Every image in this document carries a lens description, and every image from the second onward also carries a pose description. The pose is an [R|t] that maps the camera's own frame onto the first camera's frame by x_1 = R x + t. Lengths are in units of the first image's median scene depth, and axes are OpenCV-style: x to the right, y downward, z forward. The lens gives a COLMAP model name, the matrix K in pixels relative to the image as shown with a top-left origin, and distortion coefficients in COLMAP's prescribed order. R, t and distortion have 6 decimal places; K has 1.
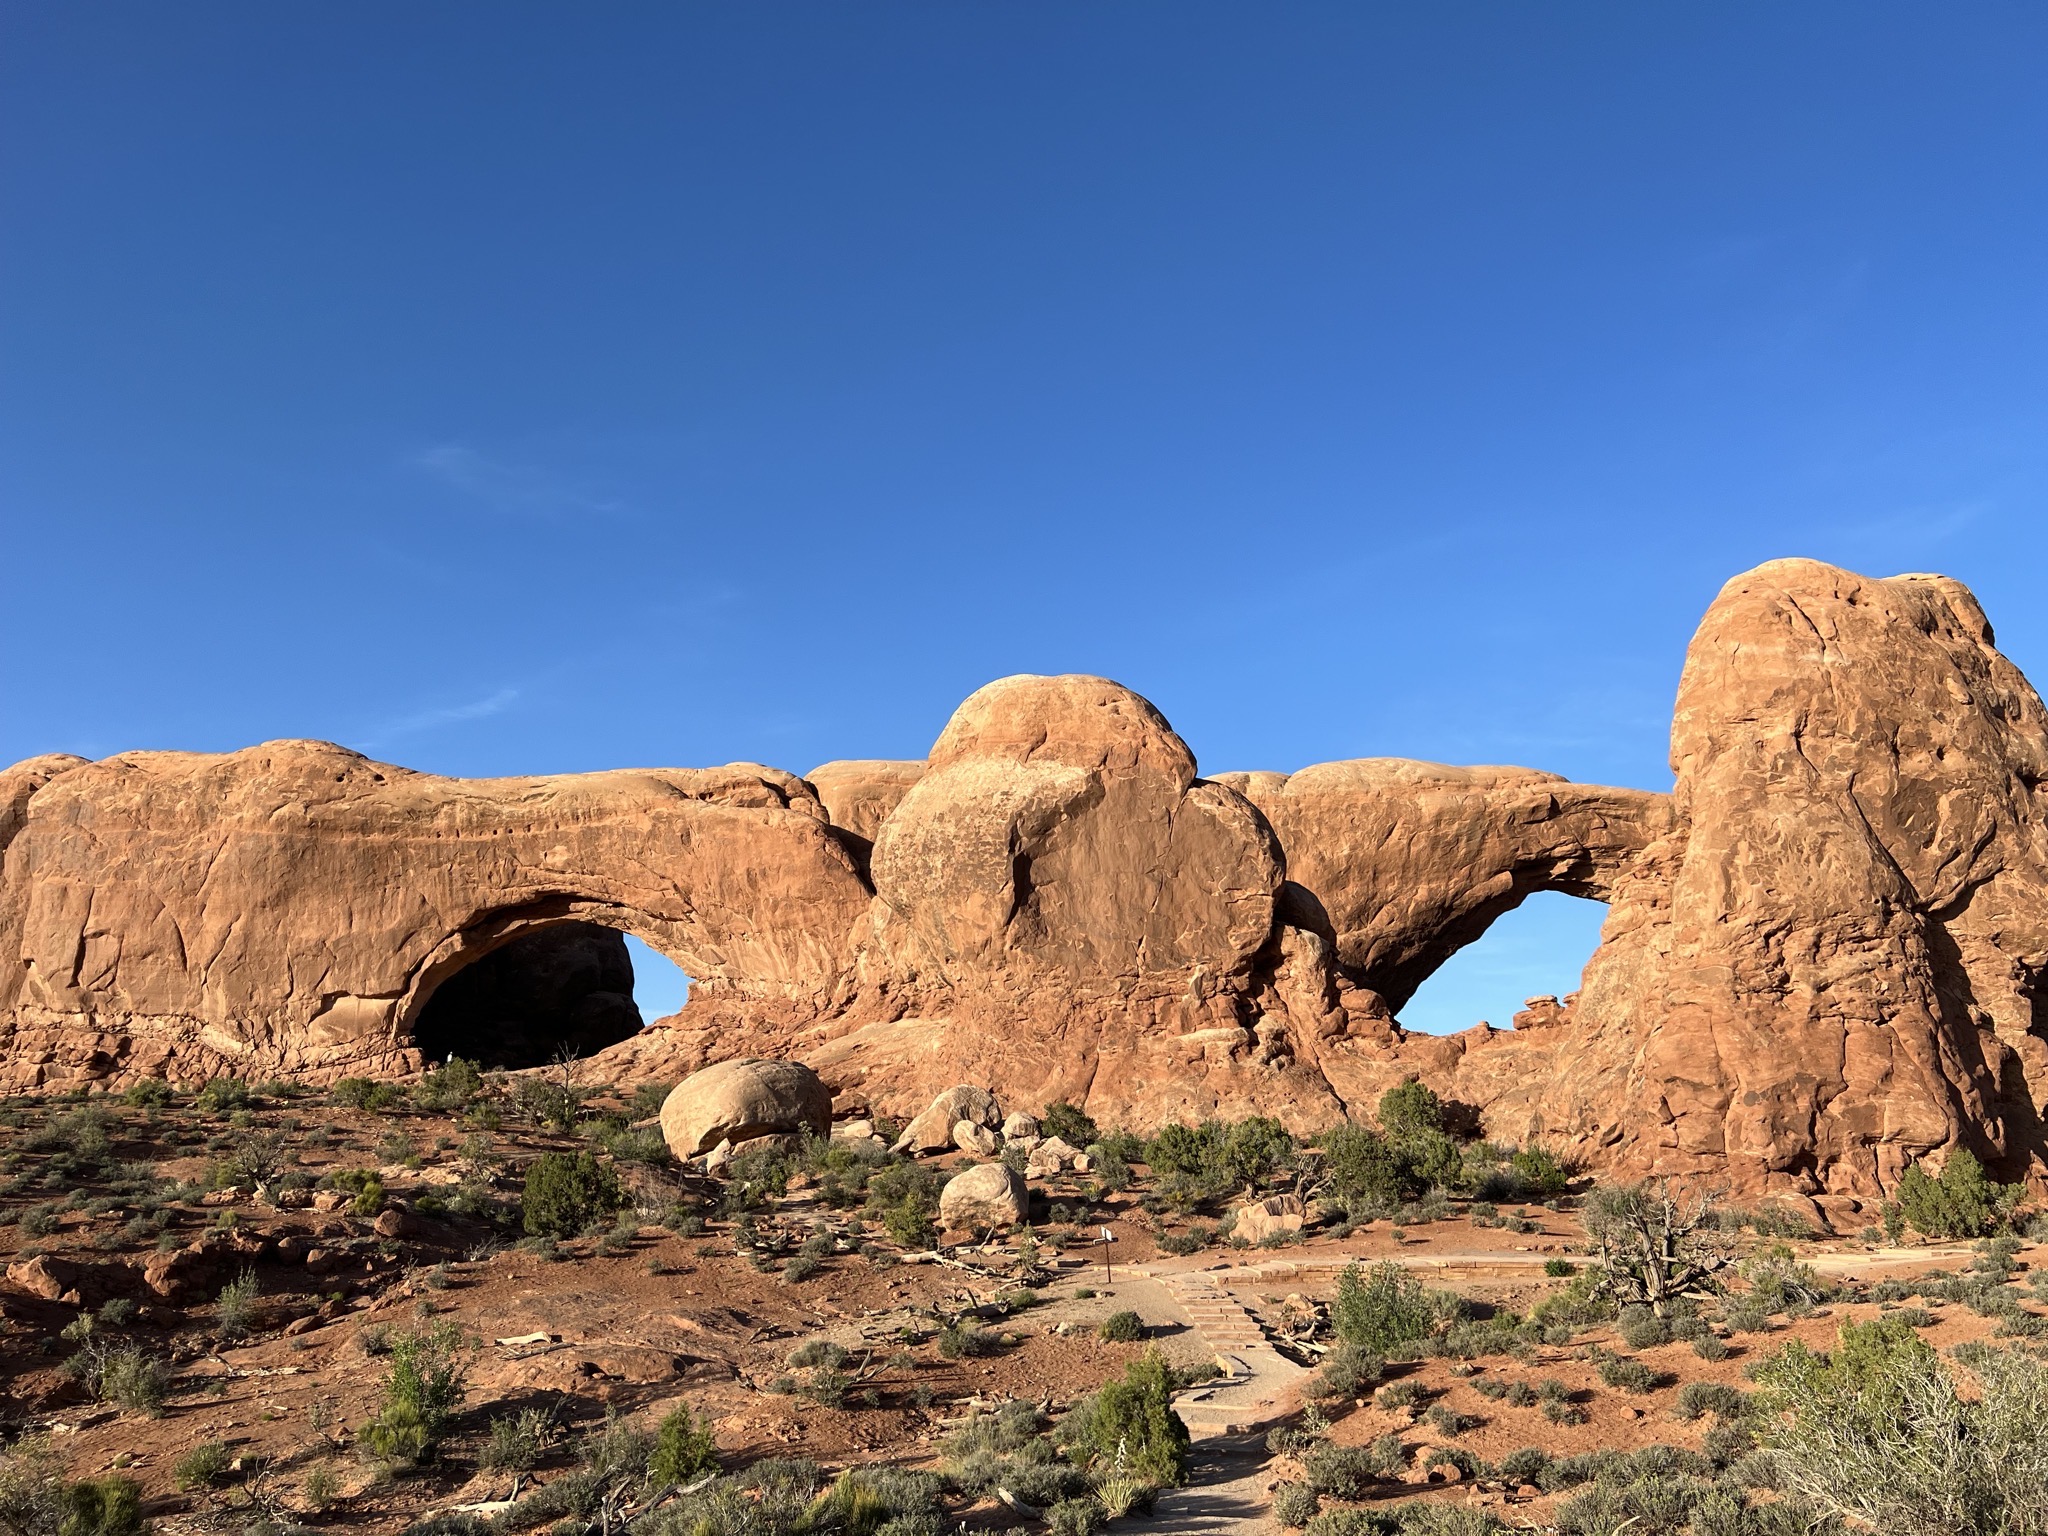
lens RADIAL K [[1534.6, 0, 1015.3], [0, 1534.6, 736.4], [0, 0, 1]] dist [0.050821, -0.056051]
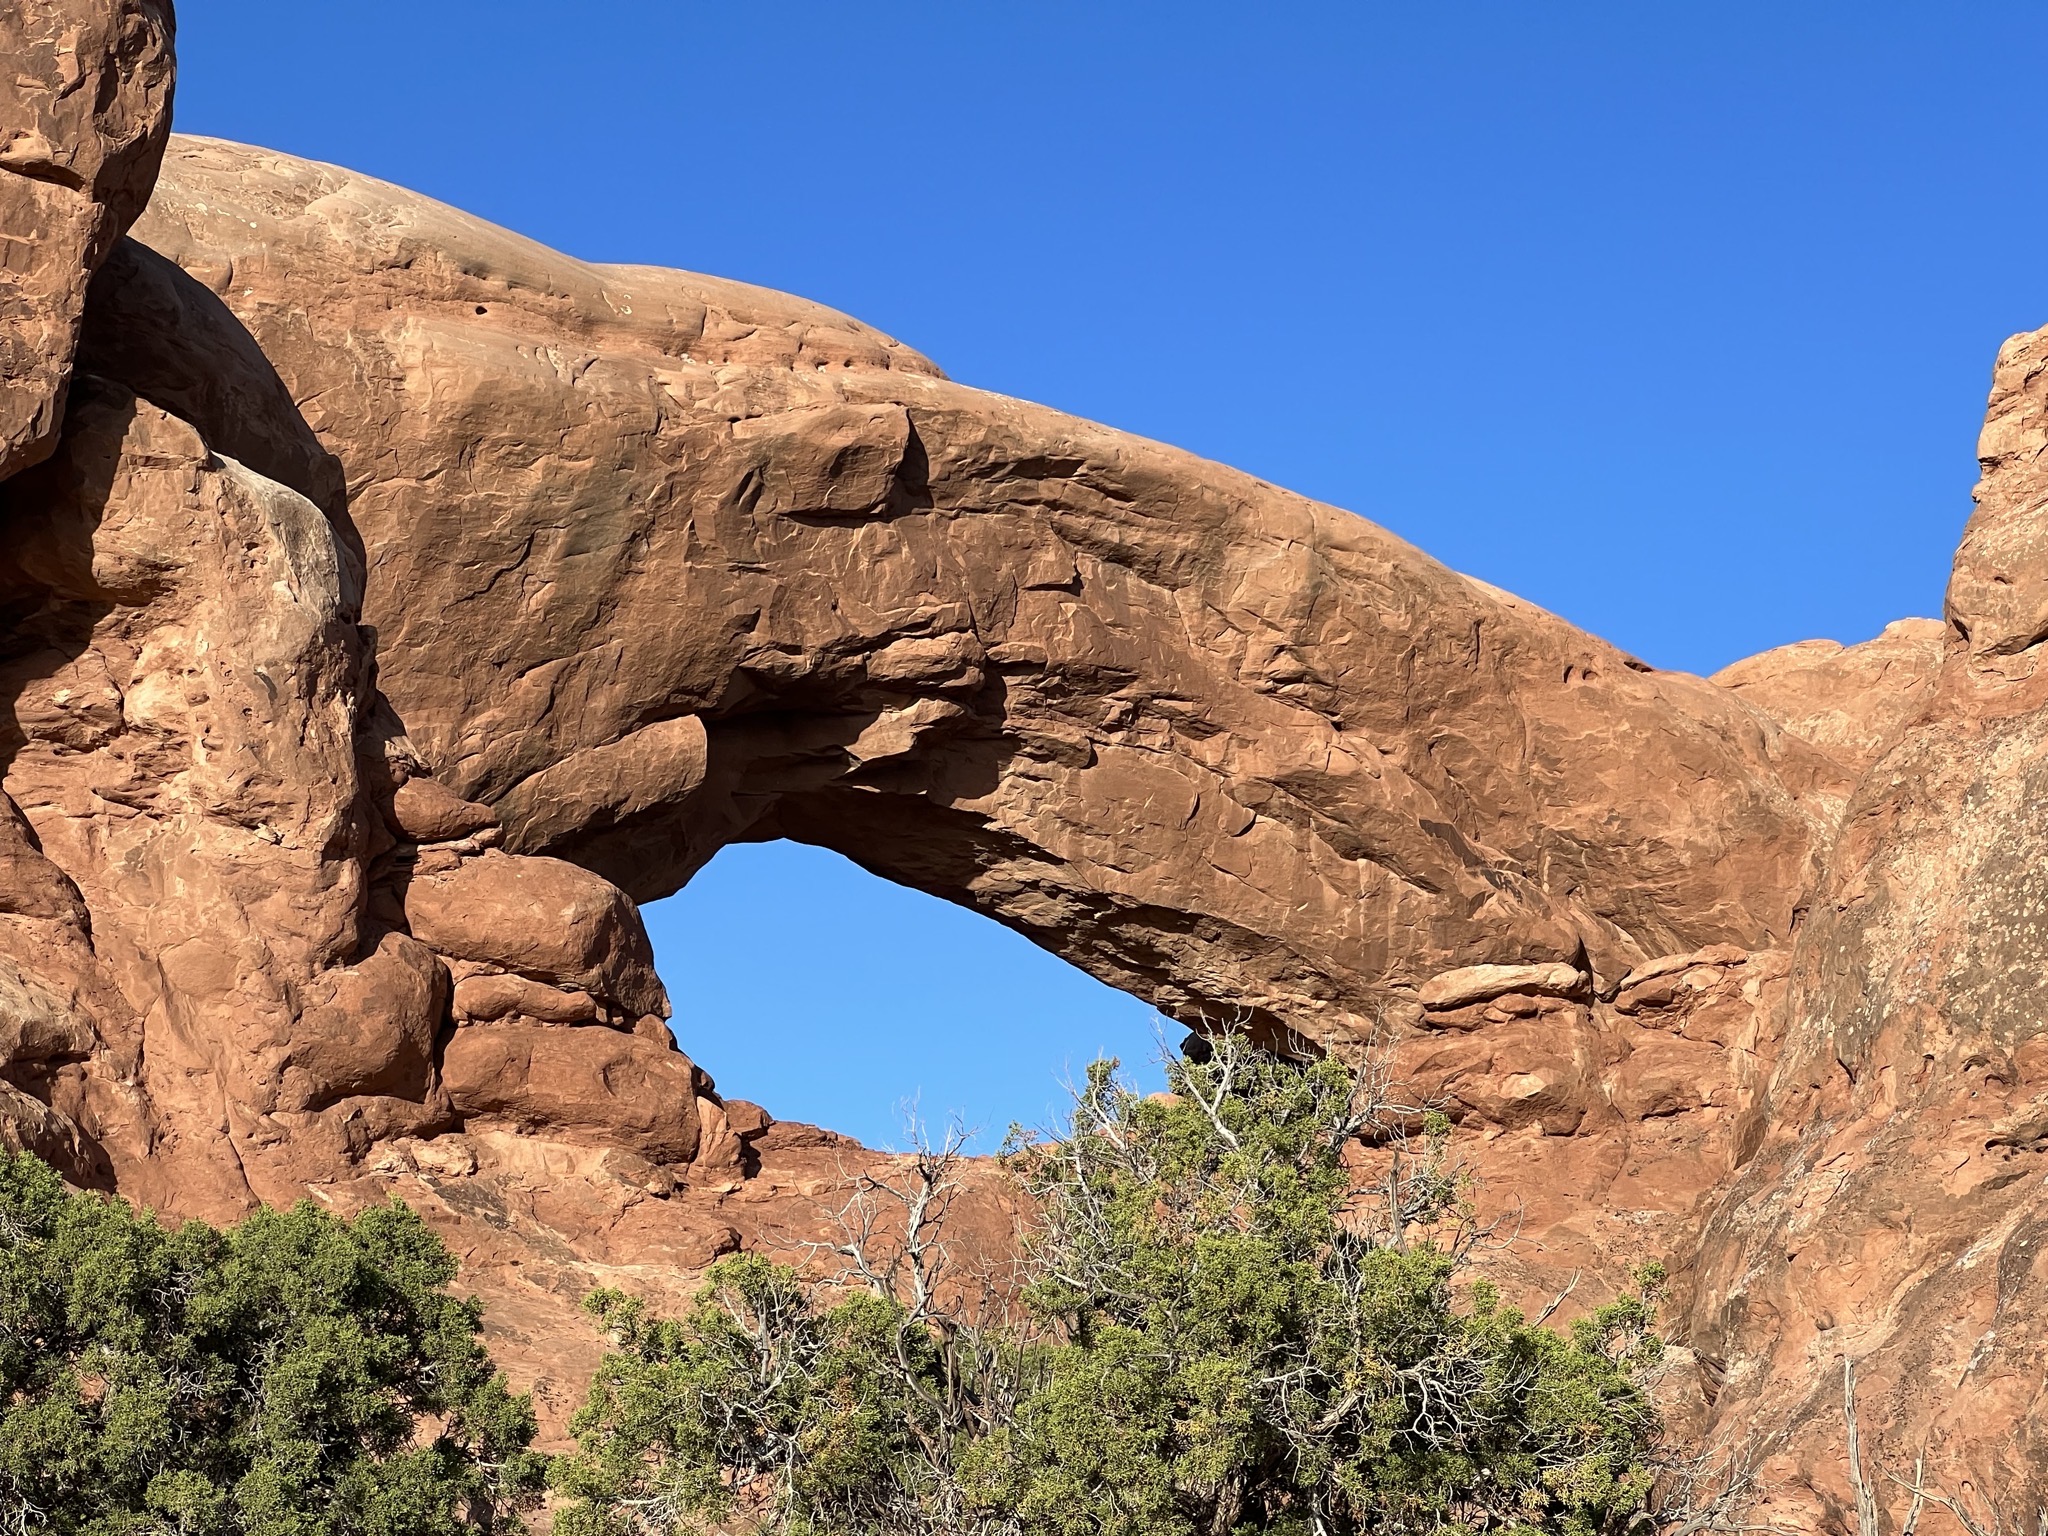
lens RADIAL K [[4599.2, 0, 927.0], [0, 4599.2, 814.0], [0, 0, 1]] dist [0.046864, 0.000000]
pose [[0.865798, 0.128653, 0.483572, 0.015925], [-0.135193, 0.990586, -0.021490, 0.113941], [-0.481784, -0.046770, 0.875041, 0.379425]]
